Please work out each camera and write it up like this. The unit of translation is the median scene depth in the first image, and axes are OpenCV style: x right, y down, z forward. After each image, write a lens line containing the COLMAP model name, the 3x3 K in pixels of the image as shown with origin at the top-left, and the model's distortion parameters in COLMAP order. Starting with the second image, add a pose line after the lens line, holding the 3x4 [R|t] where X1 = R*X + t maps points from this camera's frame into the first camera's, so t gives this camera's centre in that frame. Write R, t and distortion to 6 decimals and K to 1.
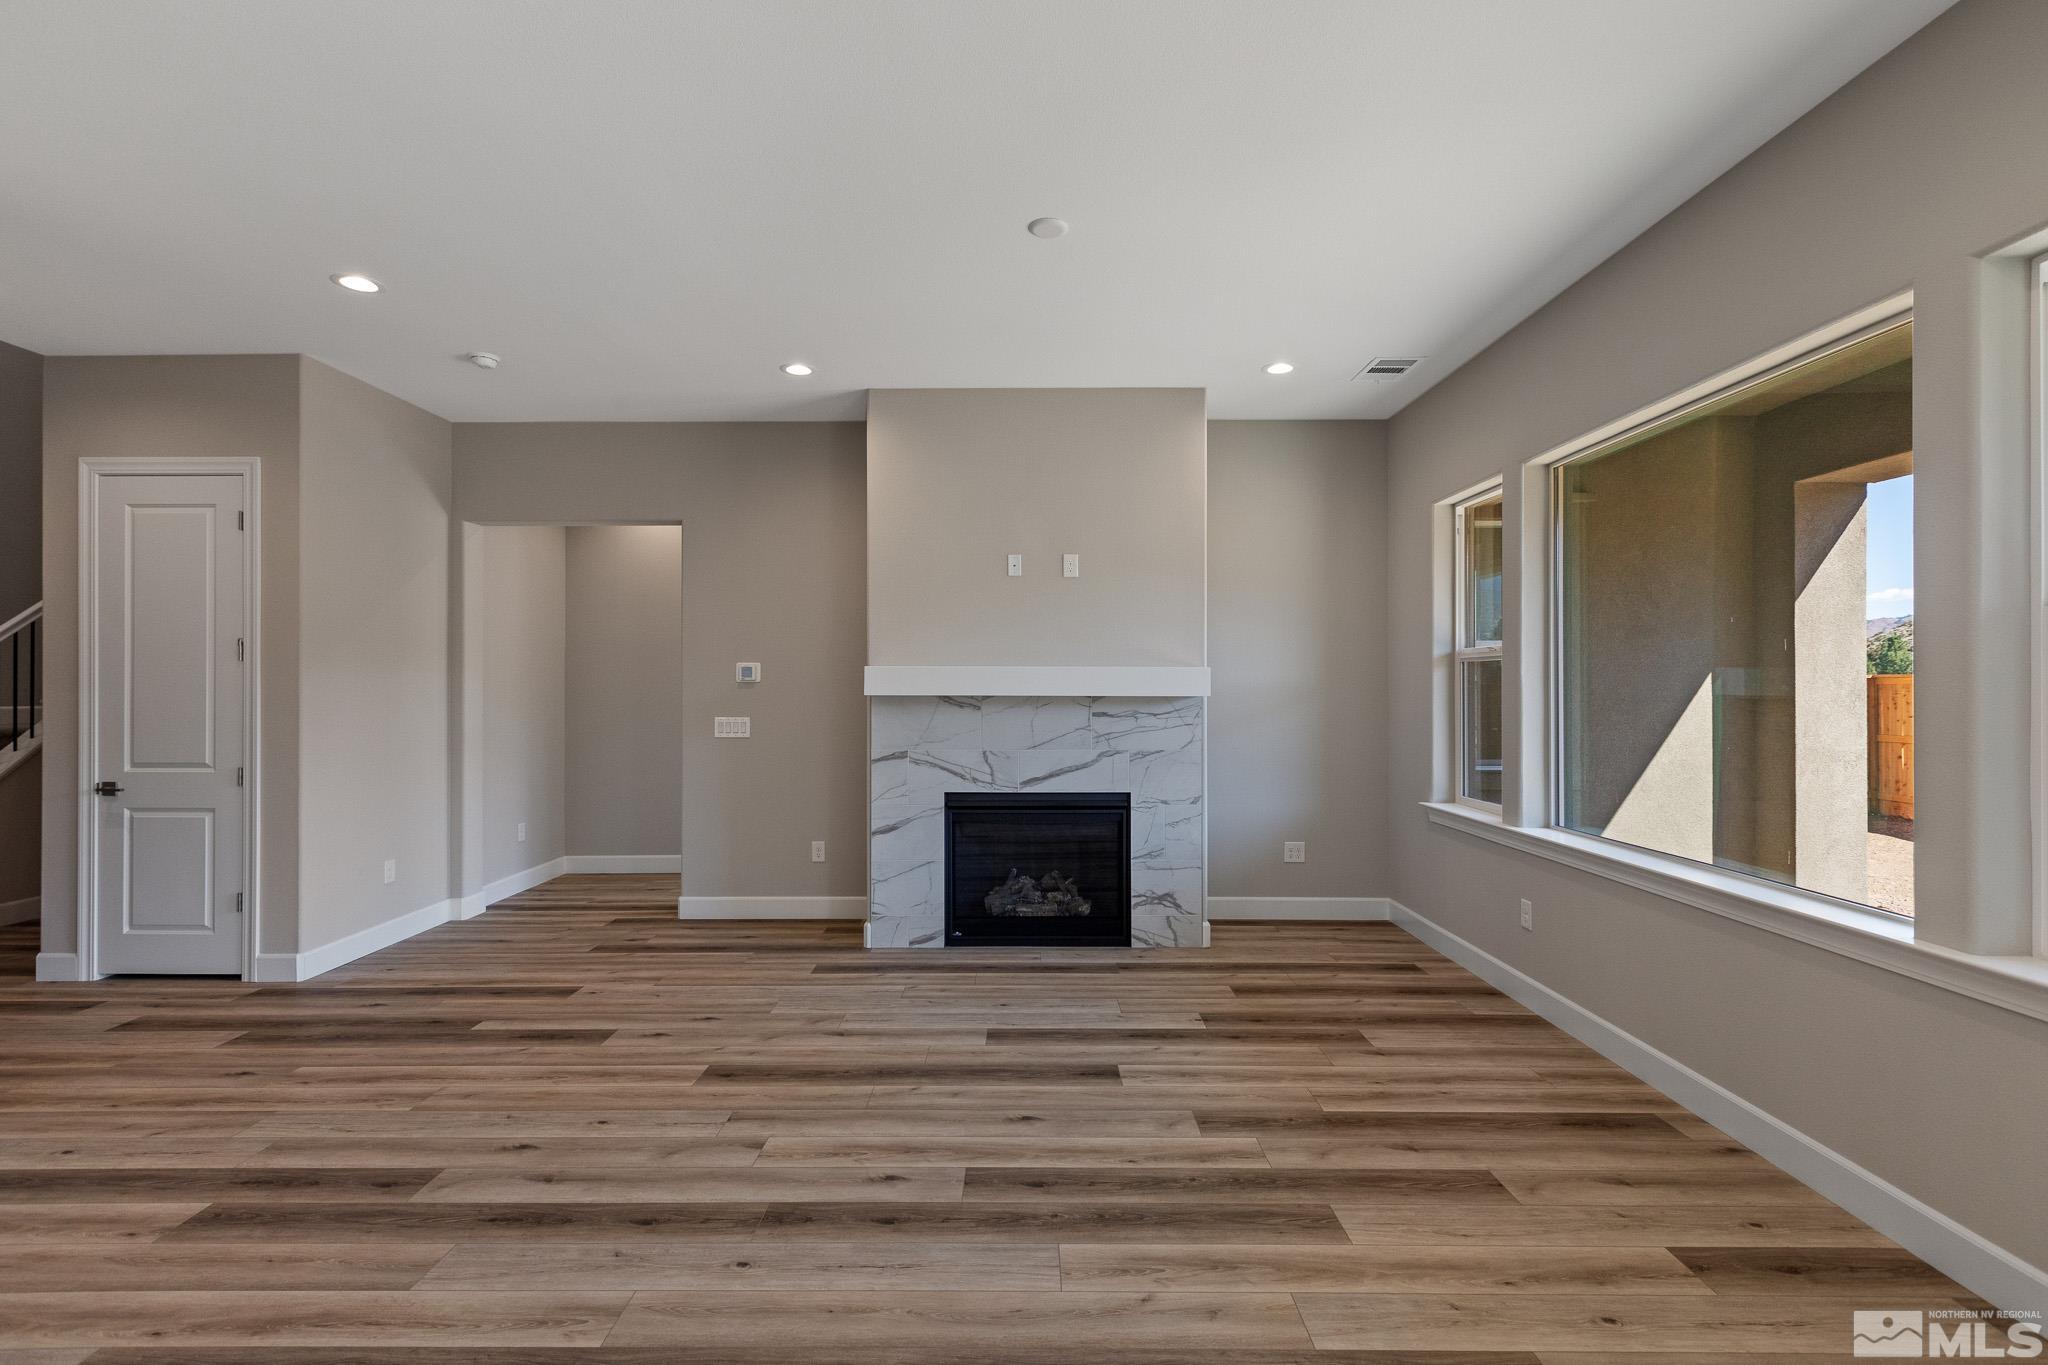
lens RADIAL K [[912.8, 0, 1018.8], [0, 912.8, 688.1], [0, 0, 1]] dist [0.000444, -0.000107]
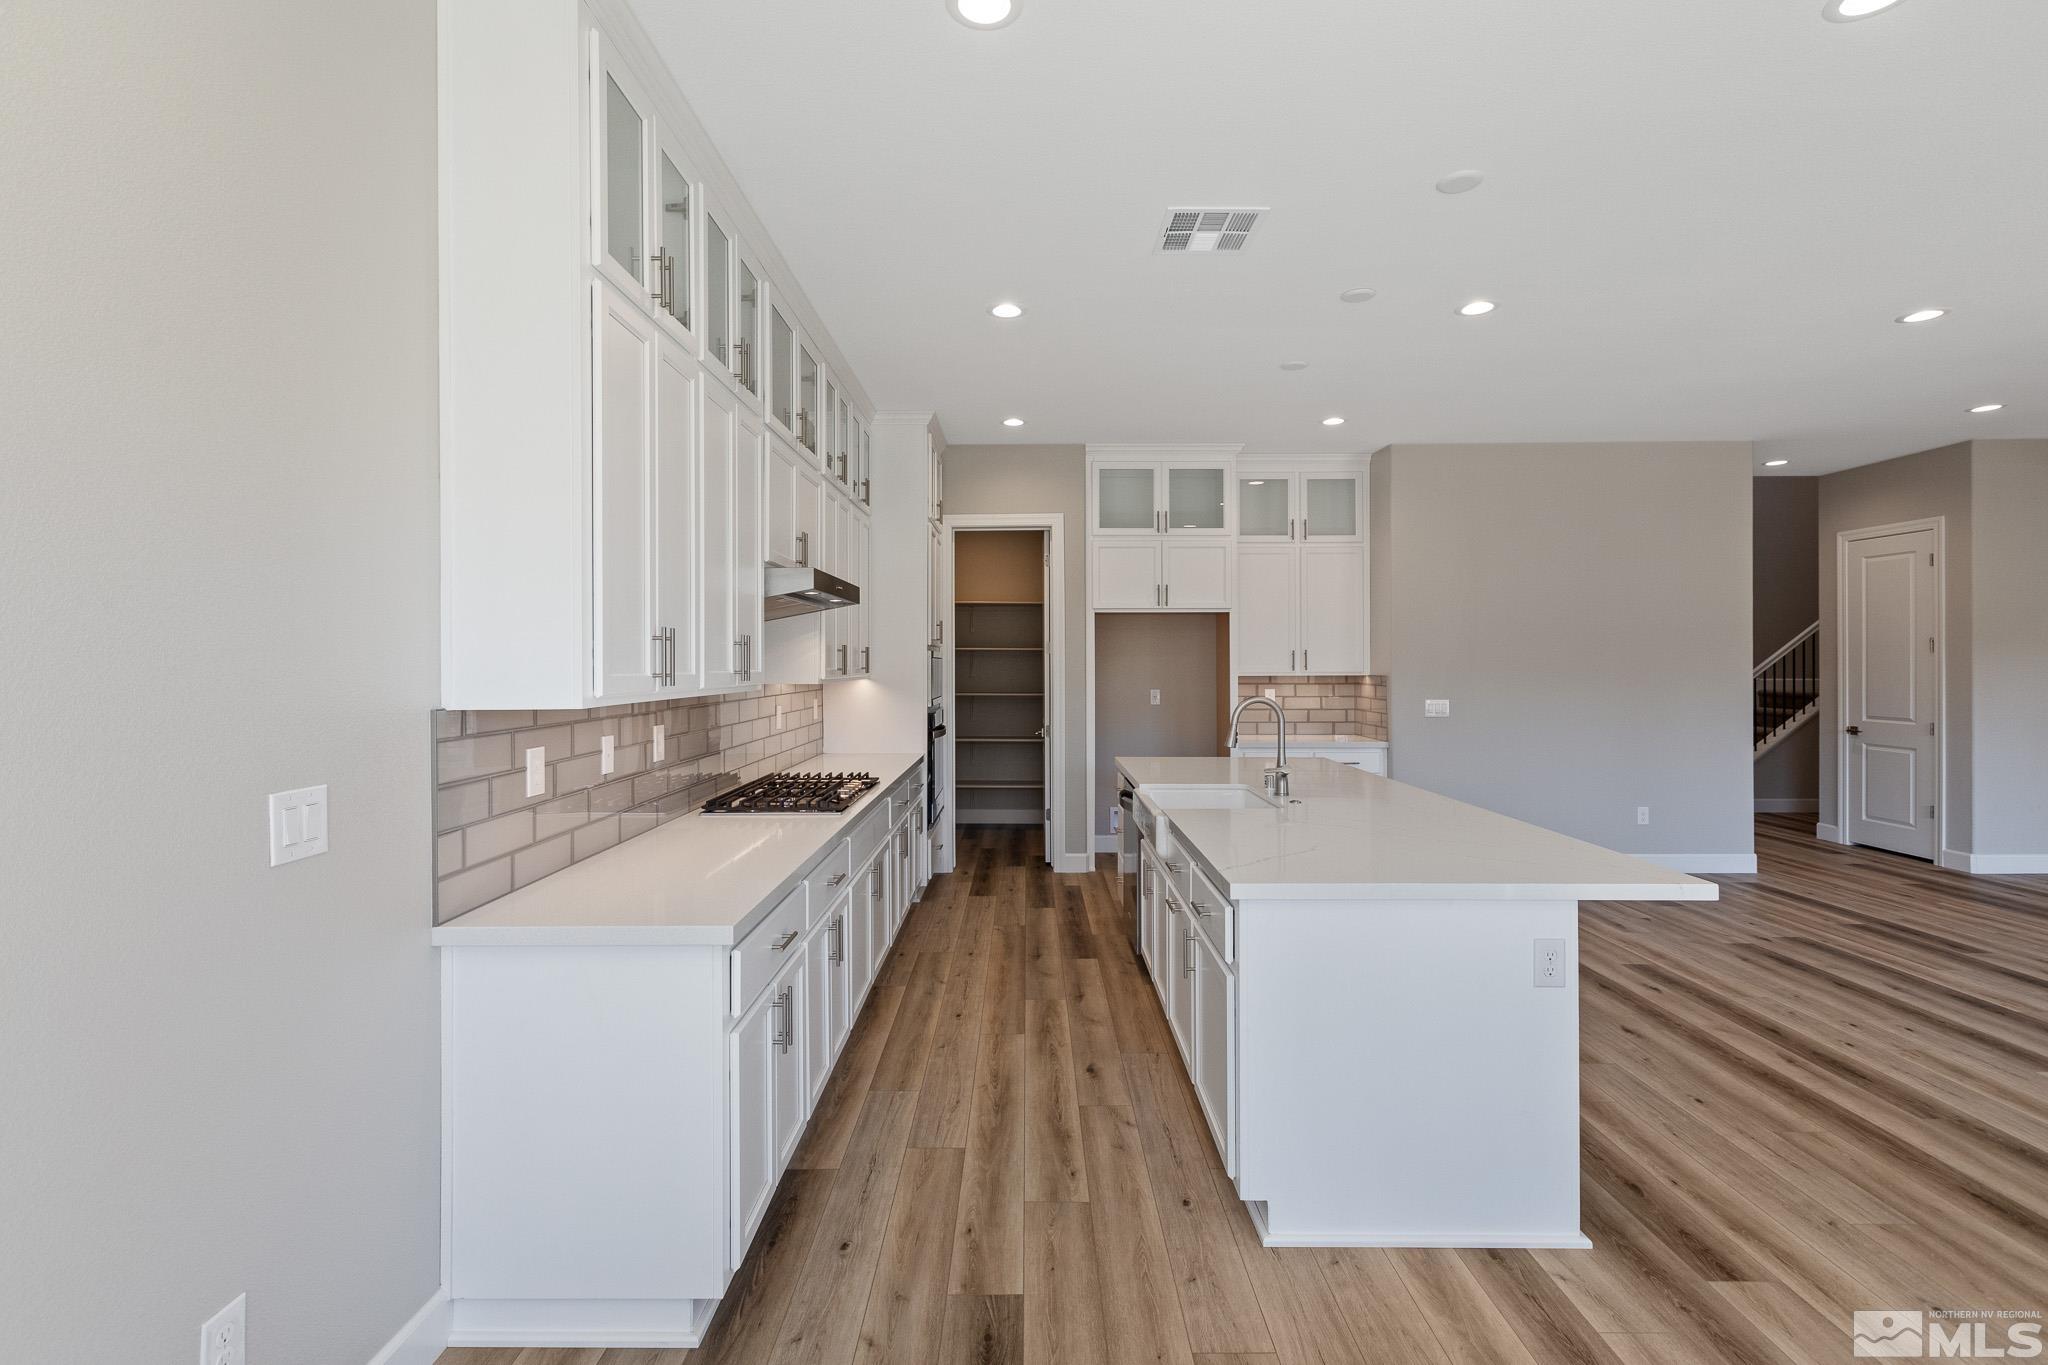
lens RADIAL K [[920.1, 0, 1018.2], [0, 920.1, 653.7], [0, 0, 1]] dist [-0.000859, -0.000436]
pose [[-0.005440, -0.006312, -0.999965, 0.965928], [0.000423, 0.999980, -0.006314, -0.026799], [0.999985, -0.000458, -0.005437, -0.720336]]
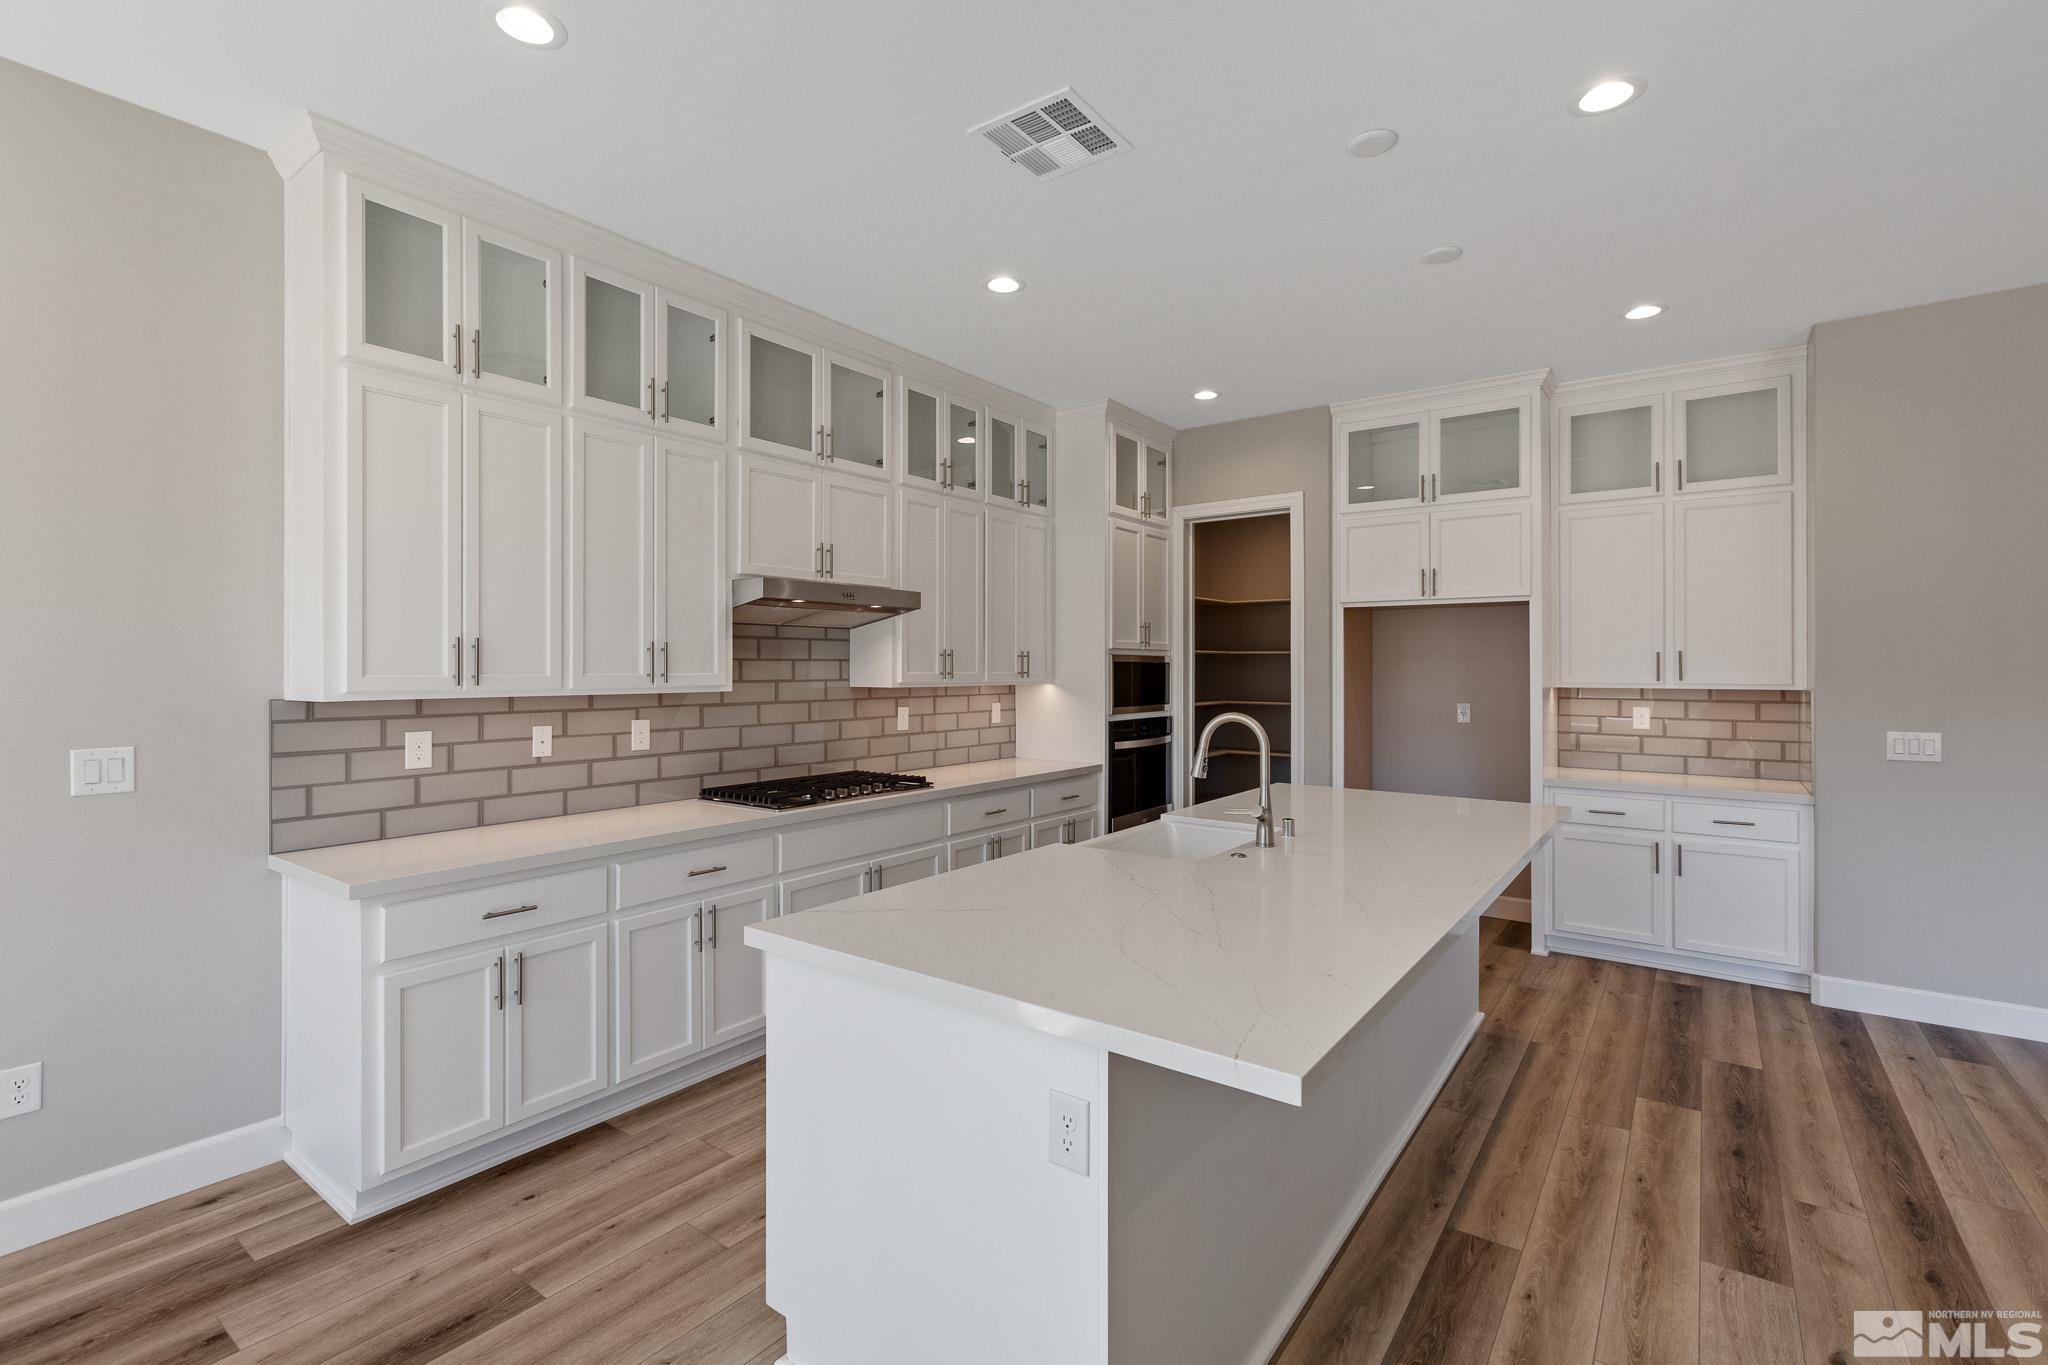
lens RADIAL K [[921.3, 0, 1013.8], [0, 921.3, 662.5], [0, 0, 1]] dist [0.000890, -0.000074]
pose [[-0.595057, -0.002789, -0.803679, 0.618180], [-0.000921, 0.999996, -0.002788, -0.025836], [0.803683, -0.000919, -0.595057, -0.020776]]
